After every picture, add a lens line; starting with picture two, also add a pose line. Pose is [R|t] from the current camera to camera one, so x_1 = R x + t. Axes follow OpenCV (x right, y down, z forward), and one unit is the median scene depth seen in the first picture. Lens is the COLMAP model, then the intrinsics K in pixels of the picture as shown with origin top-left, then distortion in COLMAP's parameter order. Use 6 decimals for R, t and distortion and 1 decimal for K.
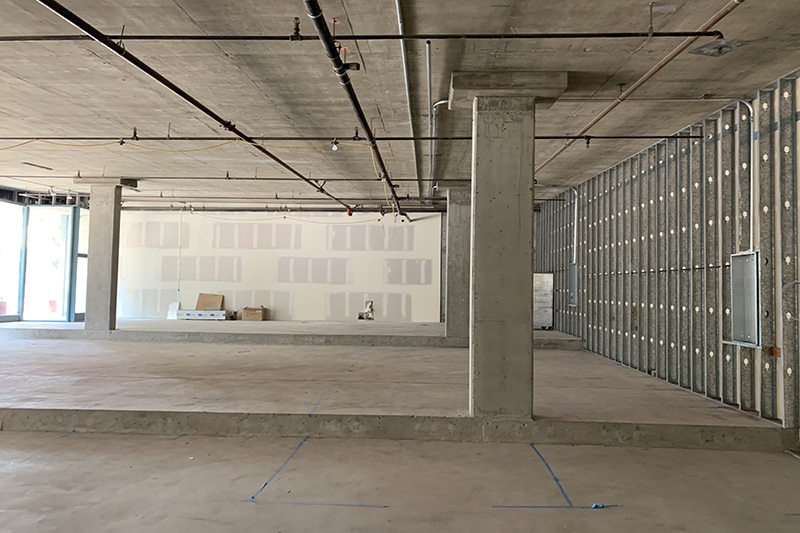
lens RADIAL K [[601.3, 0, 392.9], [0, 601.3, 250.7], [0, 0, 1]] dist [0.034347, -0.055301]
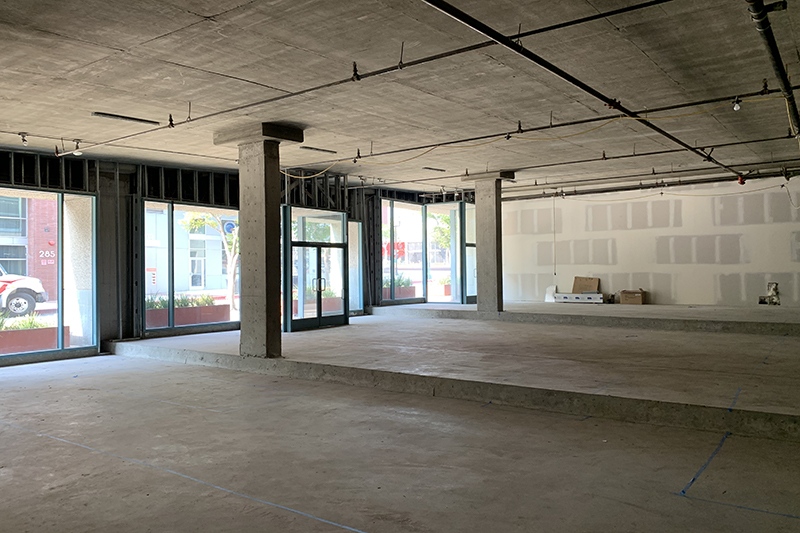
lens RADIAL K [[601.3, 0, 404.1], [0, 601.3, 252.2], [0, 0, 1]] dist [0.034347, -0.055301]
pose [[0.841464, -0.040511, -0.538792, -0.022605], [0.056758, 0.998296, 0.013583, -0.000567], [0.537324, -0.042010, 0.842329, -0.003631]]
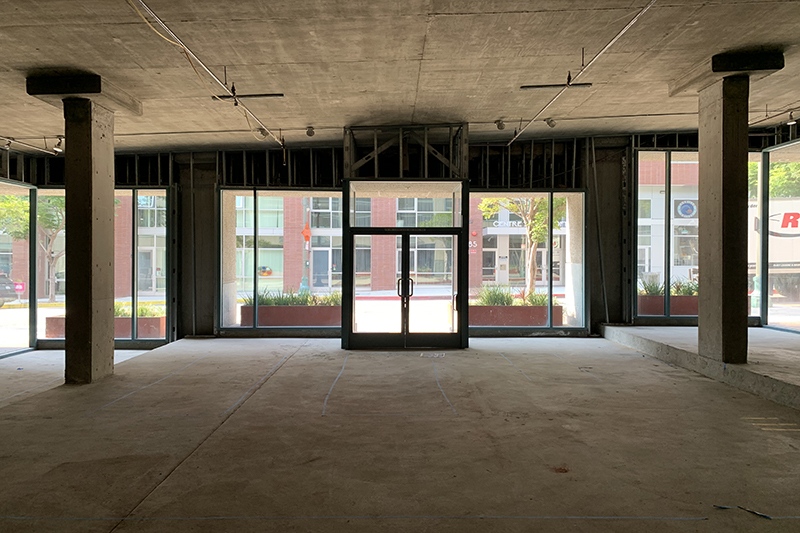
lens RADIAL K [[601.3, 0, 402.5], [0, 601.3, 263.0], [0, 0, 1]] dist [0.034347, -0.055301]
pose [[0.075681, -0.002107, -0.997130, 0.019844], [0.063379, 0.997986, 0.002701, 0.027288], [0.995116, -0.063401, 0.075662, 0.698520]]
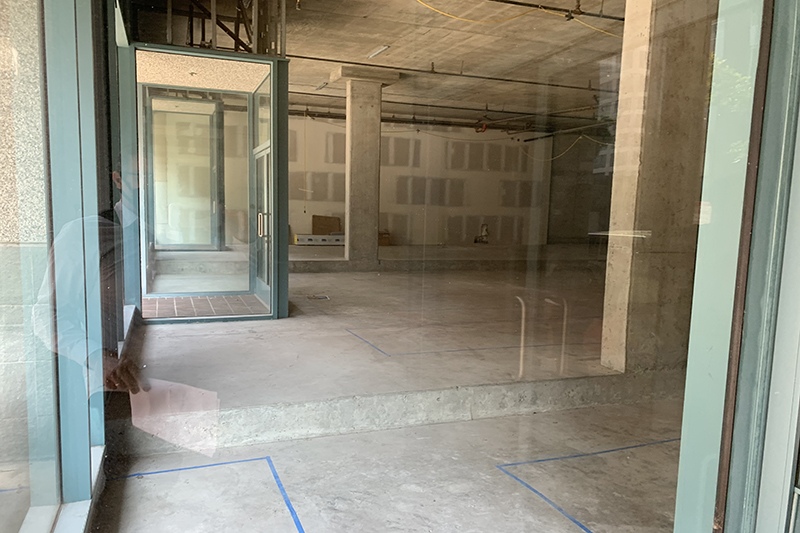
lens RADIAL K [[601.3, 0, 386.6], [0, 601.3, 283.9], [0, 0, 1]] dist [0.034347, -0.055301]
pose [[0.928512, -0.038308, 0.369321, -0.779560], [-0.032334, 0.982543, 0.183205, 0.007993], [-0.369892, -0.182050, 0.911064, 0.215957]]
